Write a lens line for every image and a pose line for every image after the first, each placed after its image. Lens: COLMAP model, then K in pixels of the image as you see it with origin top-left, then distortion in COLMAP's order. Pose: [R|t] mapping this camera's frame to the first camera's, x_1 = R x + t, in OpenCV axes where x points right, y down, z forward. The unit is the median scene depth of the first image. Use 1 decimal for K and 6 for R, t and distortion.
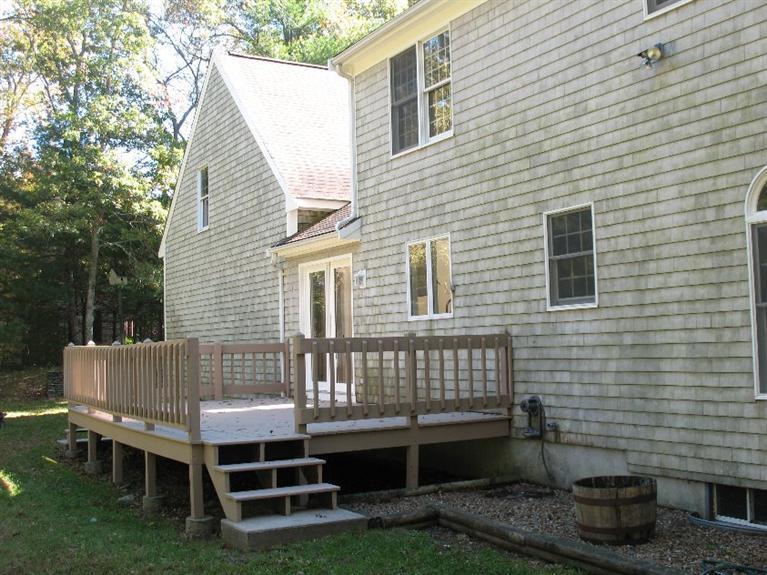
lens RADIAL K [[912.4, 0, 383.5], [0, 912.4, 287.5], [0, 0, 1]] dist [-0.011412, -0.014839]
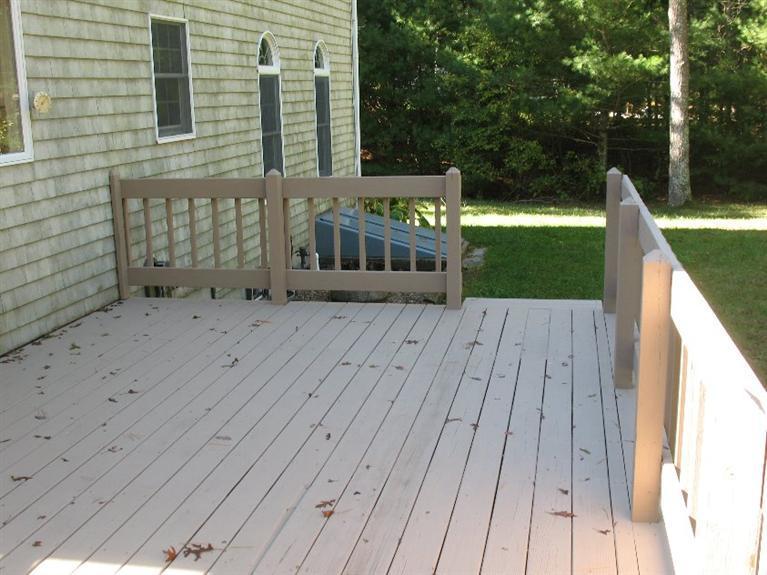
lens RADIAL K [[912.4, 0, 383.5], [0, 912.4, 287.5], [0, 0, 1]] dist [-0.011412, -0.014839]
pose [[-0.750308, -0.096107, 0.654065, -0.493604], [0.003039, 0.988864, 0.148788, 0.032027], [-0.661081, 0.113625, -0.741661, 1.466596]]
